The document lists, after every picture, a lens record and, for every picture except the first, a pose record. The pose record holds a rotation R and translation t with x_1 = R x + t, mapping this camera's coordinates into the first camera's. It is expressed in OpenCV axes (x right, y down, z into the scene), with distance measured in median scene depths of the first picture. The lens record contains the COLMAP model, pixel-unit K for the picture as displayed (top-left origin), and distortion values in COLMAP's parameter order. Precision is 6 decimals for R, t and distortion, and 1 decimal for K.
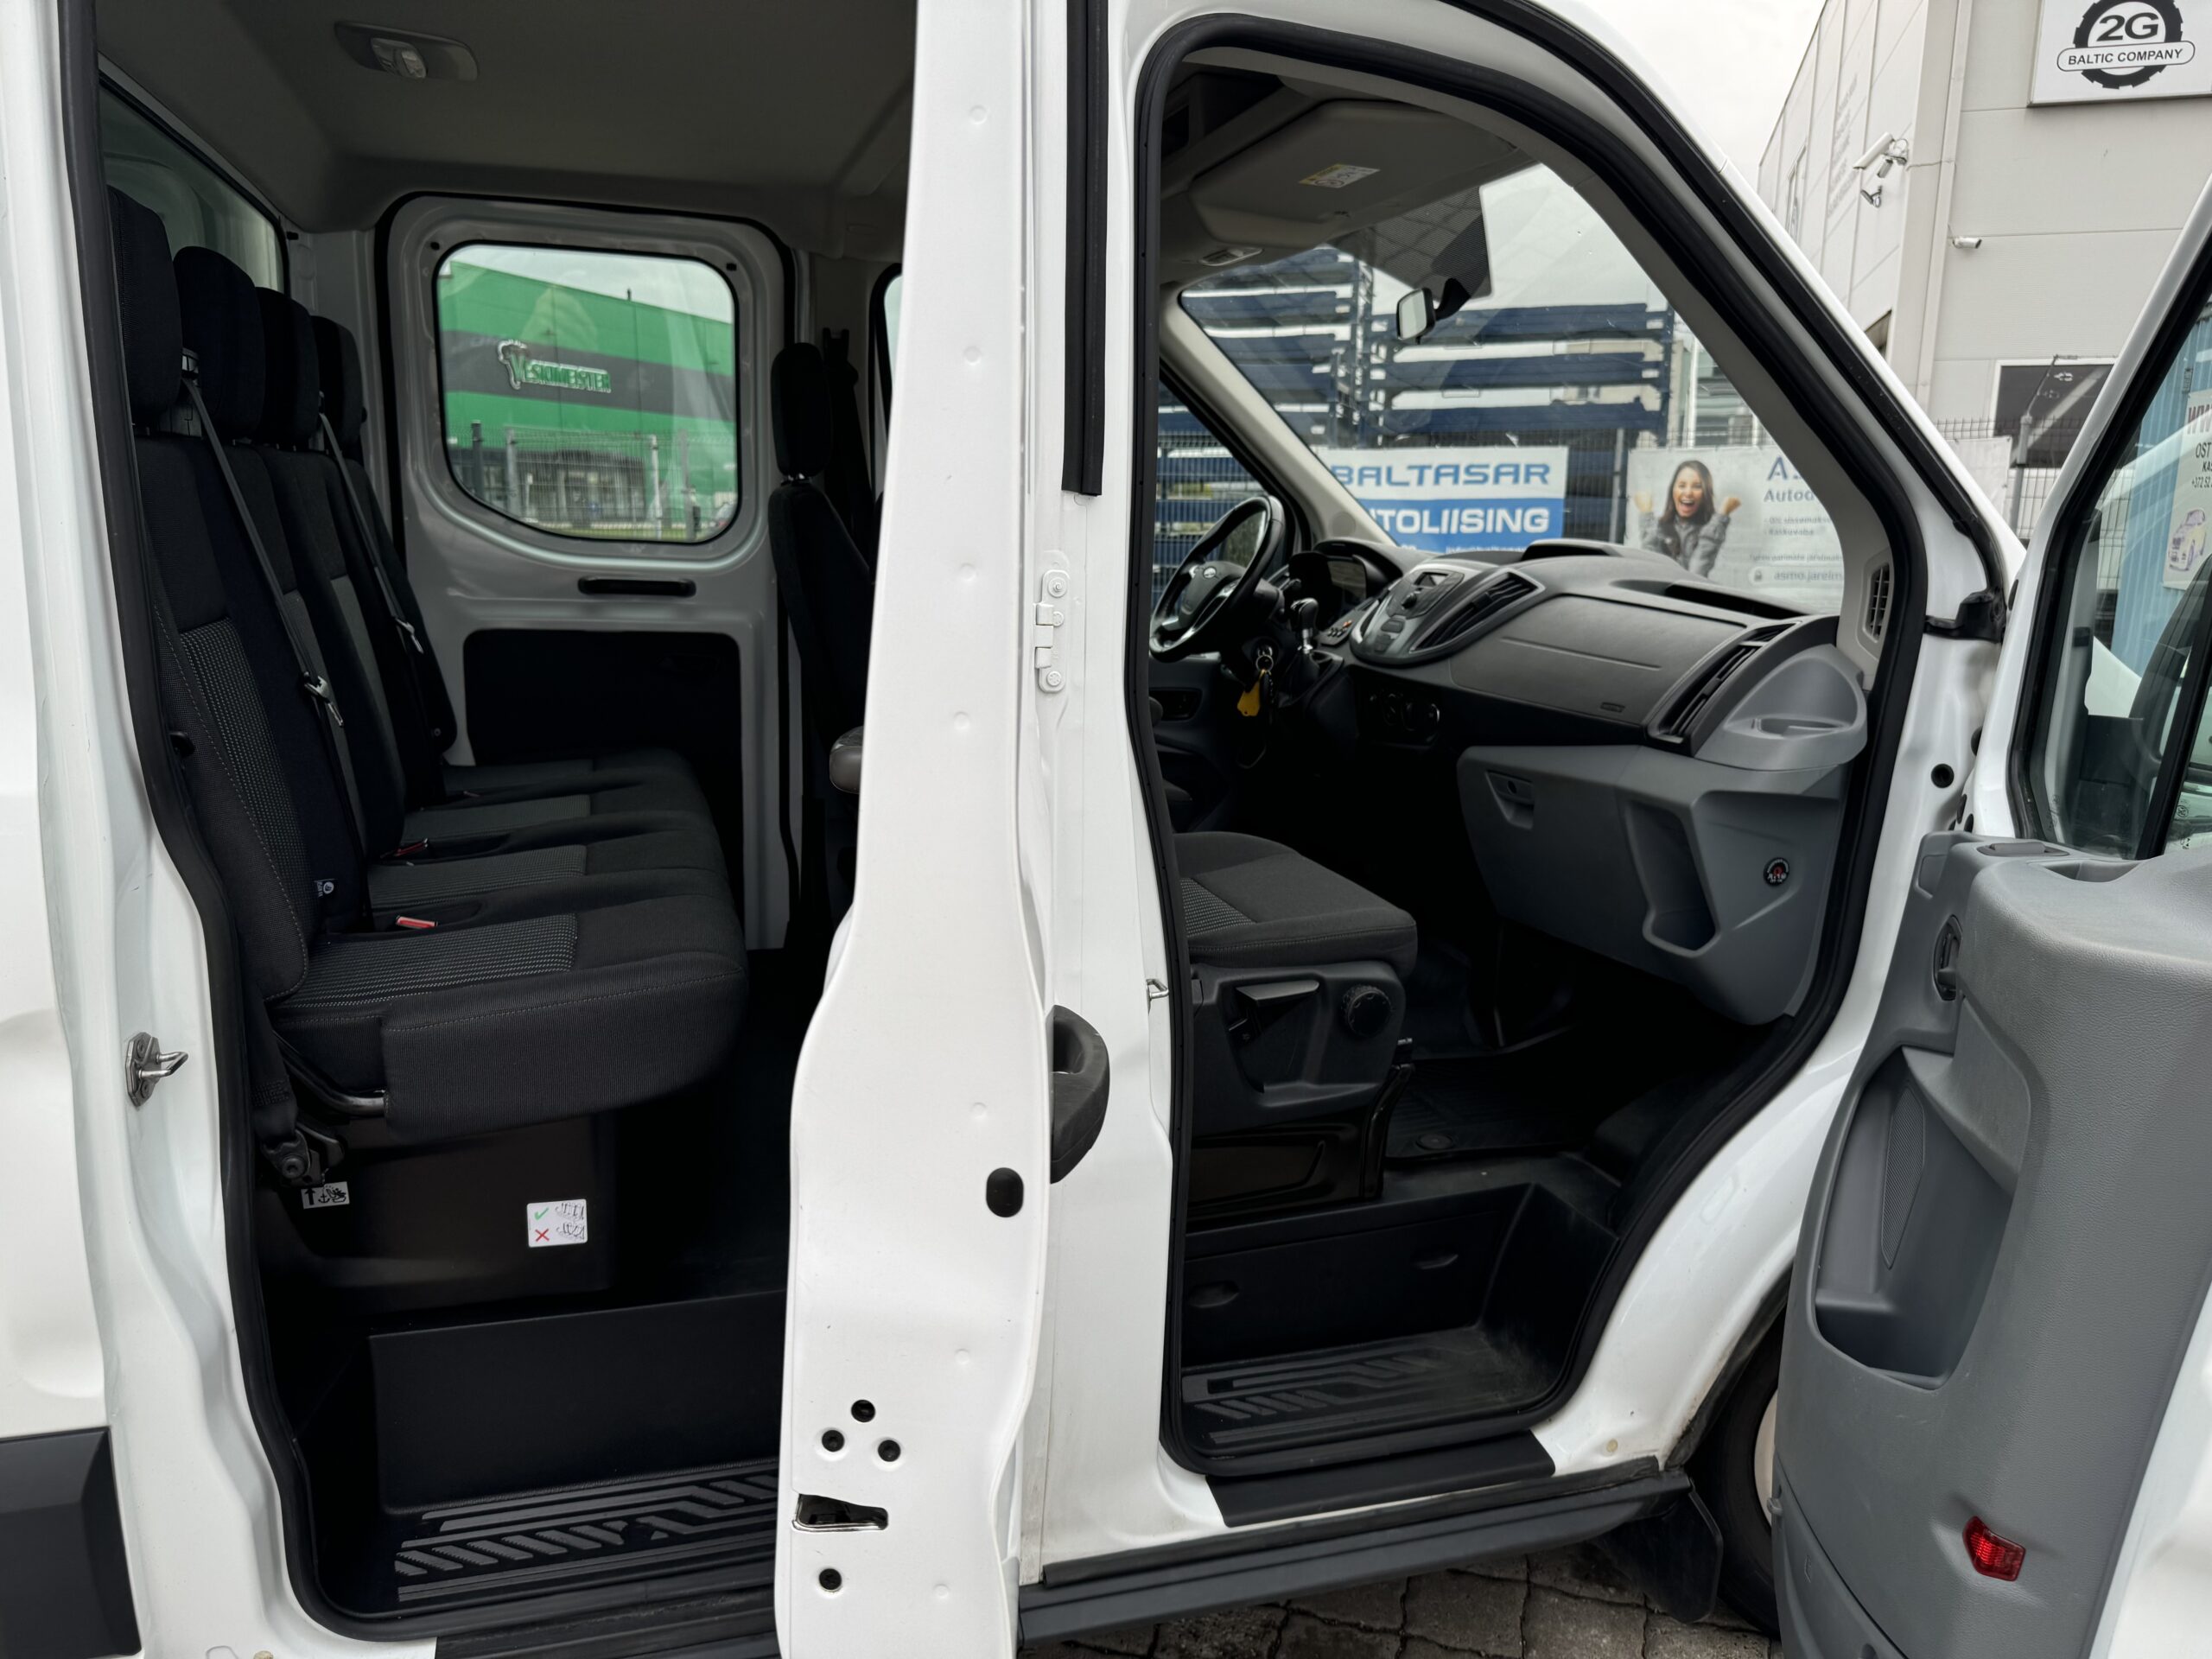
lens RADIAL K [[1548.8, 0, 1107.2], [0, 1548.8, 865.2], [0, 0, 1]] dist [-0.004191, -0.009138]
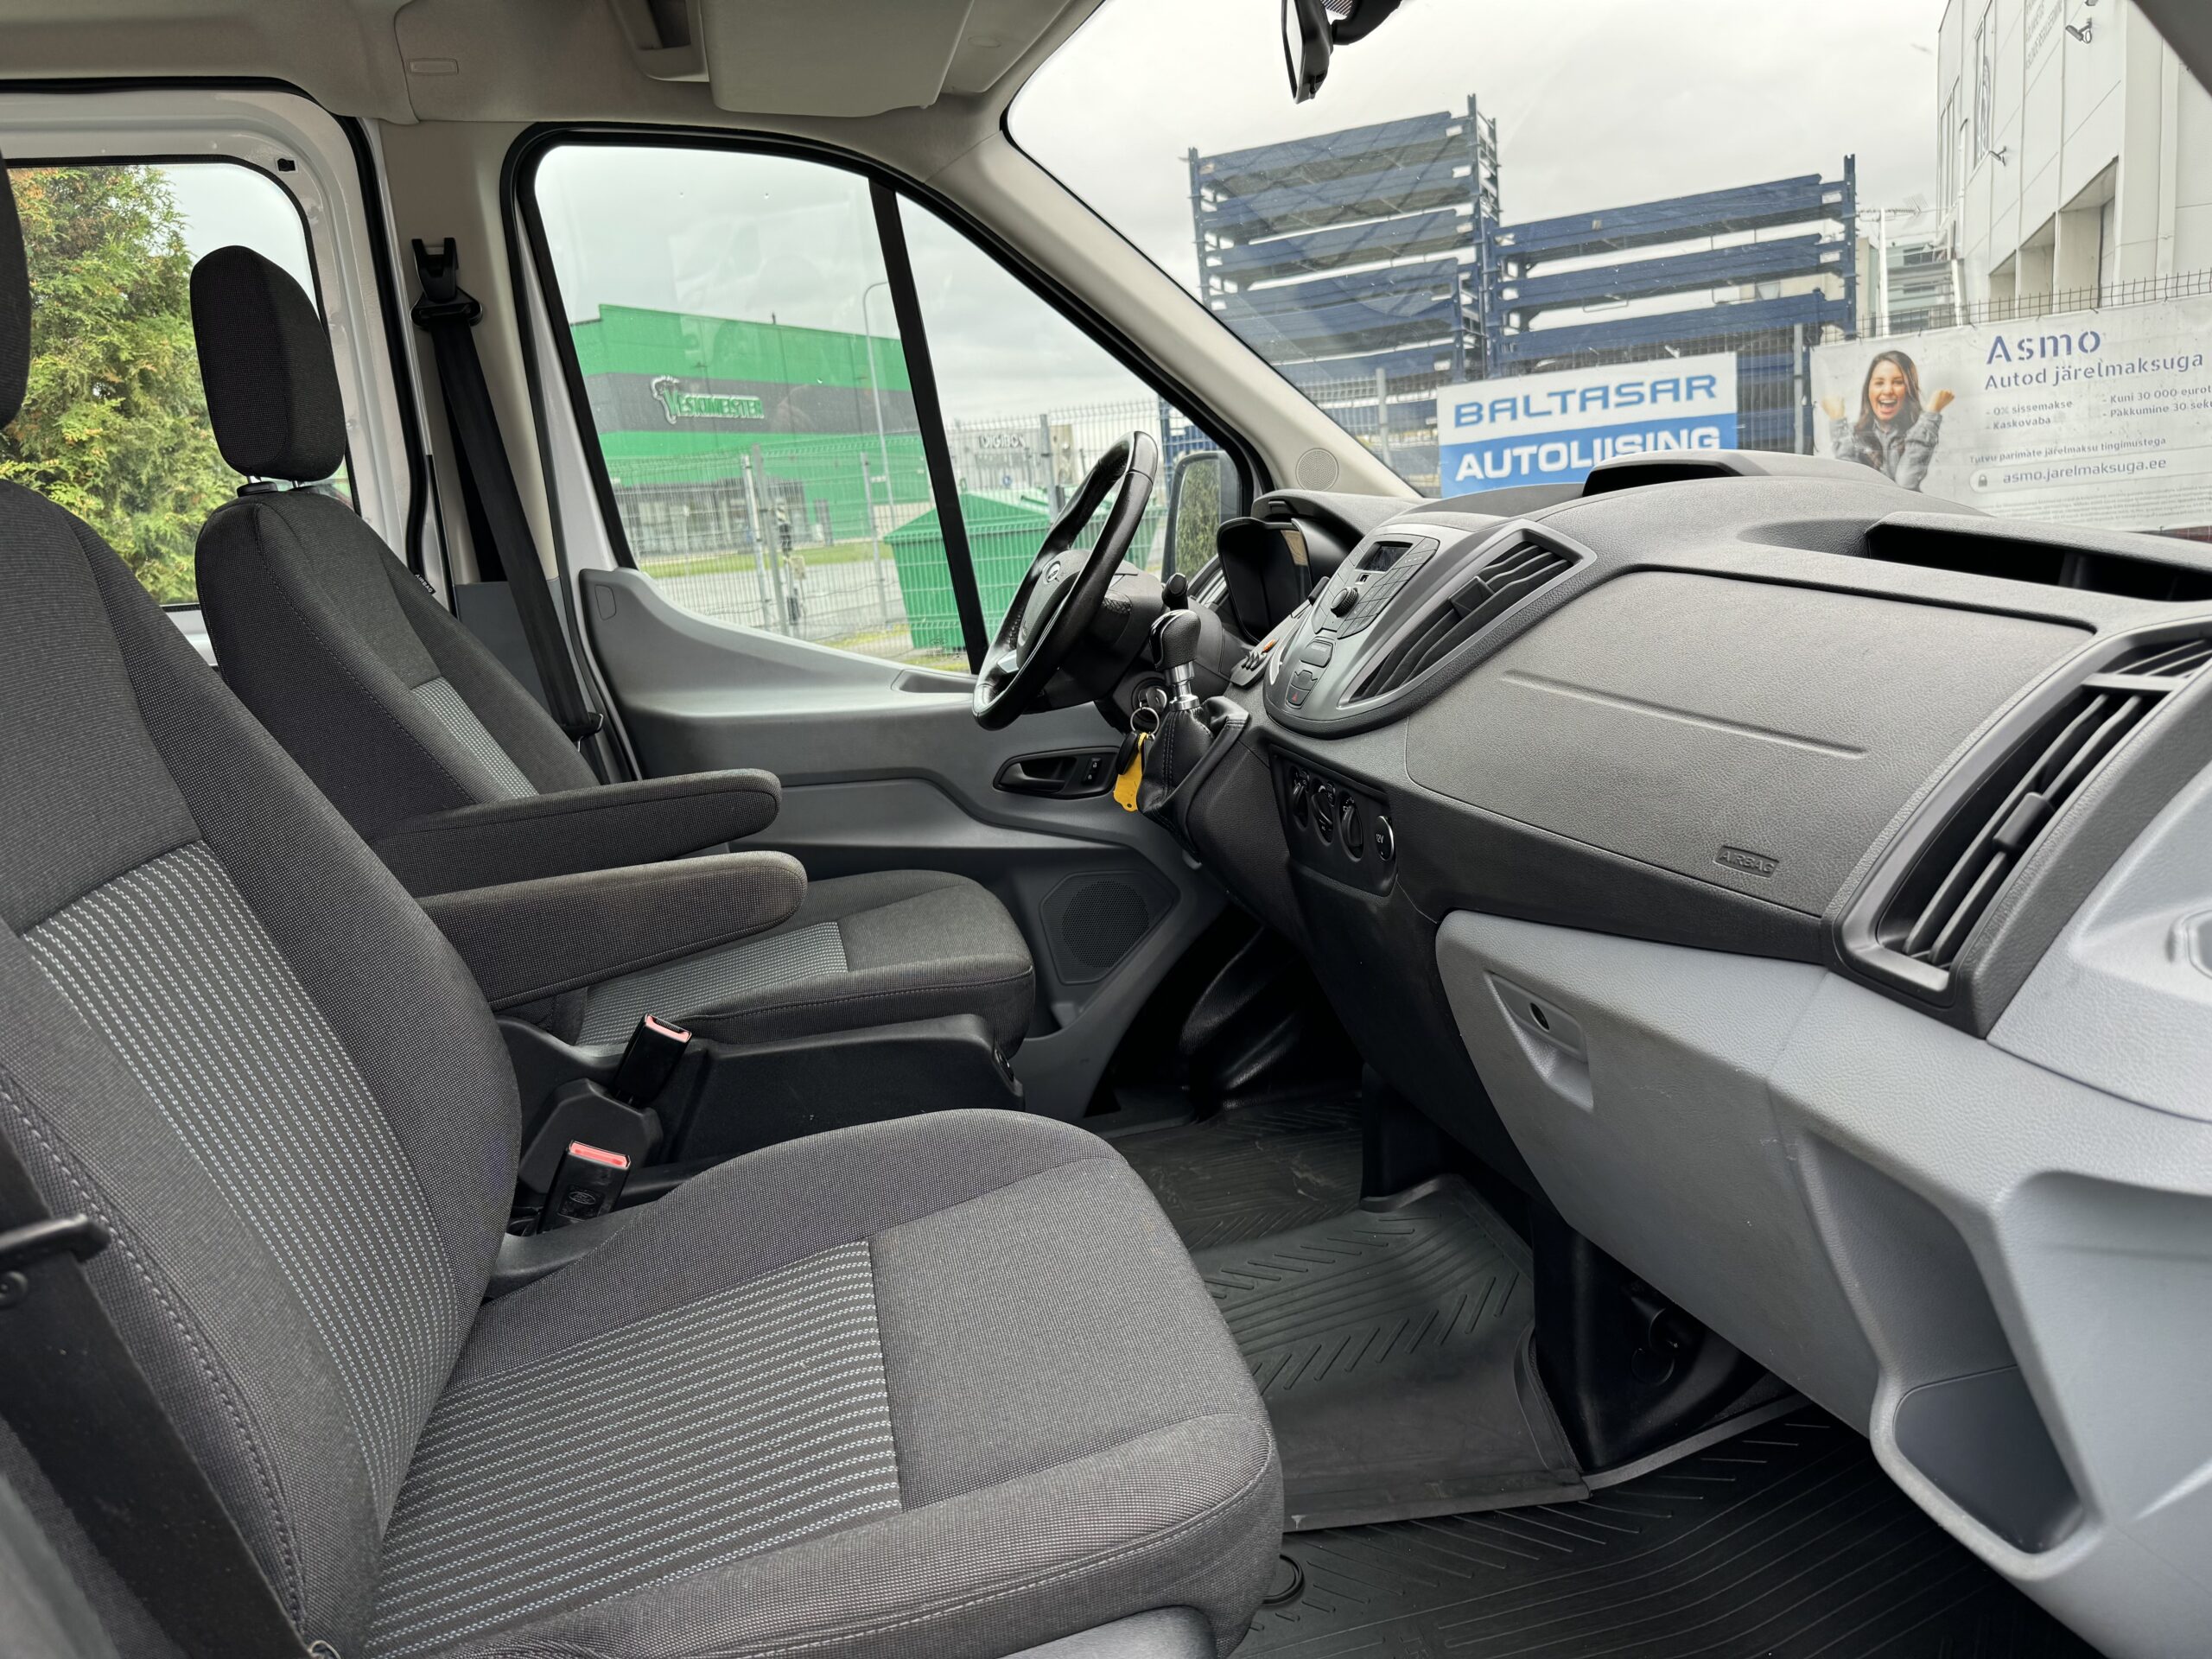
lens RADIAL K [[1573.8, 0, 1143.2], [0, 1573.8, 820.4], [0, 0, 1]] dist [-0.004709, 0.002436]
pose [[0.992300, -0.074880, -0.098659, 0.039711], [0.073444, 0.997135, -0.018108, -0.021428], [0.099732, 0.010722, 0.994957, 0.108799]]
